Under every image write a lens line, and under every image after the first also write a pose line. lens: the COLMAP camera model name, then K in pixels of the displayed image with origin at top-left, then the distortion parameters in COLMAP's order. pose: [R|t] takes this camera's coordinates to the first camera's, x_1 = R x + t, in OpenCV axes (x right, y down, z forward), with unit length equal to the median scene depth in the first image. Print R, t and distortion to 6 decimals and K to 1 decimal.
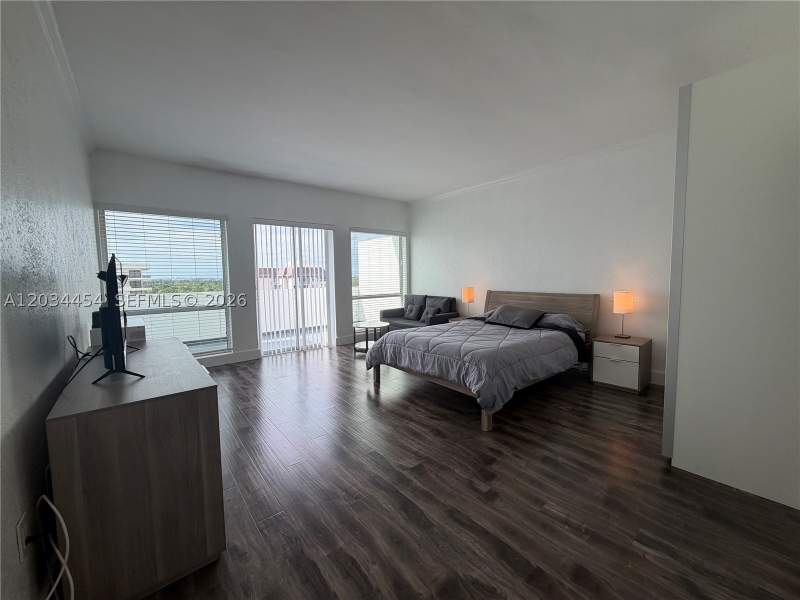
lens RADIAL K [[318.1, 0, 398.1], [0, 318.1, 298.3], [0, 0, 1]] dist [0.000034, 0.000048]
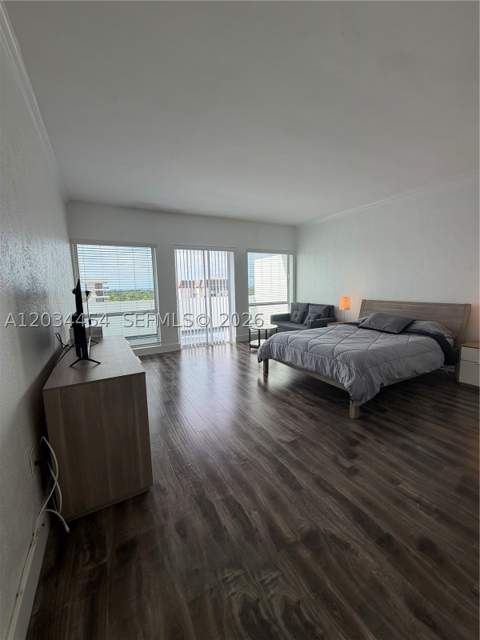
lens RADIAL K [[254.5, 0, 239.8], [0, 254.5, 316.6], [0, 0, 1]] dist [0.000034, 0.000048]
pose [[0.982969, 0.012090, -0.183372, 0.025906], [-0.003167, 0.998800, 0.048877, -0.015483], [0.183743, -0.047464, 0.981828, -0.011309]]
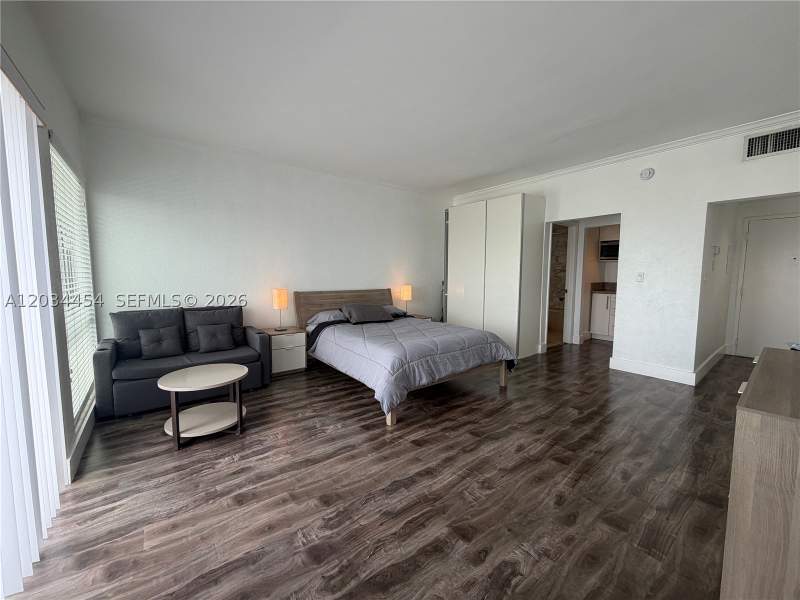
lens RADIAL K [[318.1, 0, 398.1], [0, 318.1, 298.3], [0, 0, 1]] dist [0.000034, 0.000048]
pose [[0.028523, -0.071232, 0.997052, -1.110786], [0.069883, 0.995159, 0.069097, -0.095814], [-0.997147, 0.067706, 0.033362, 1.403926]]
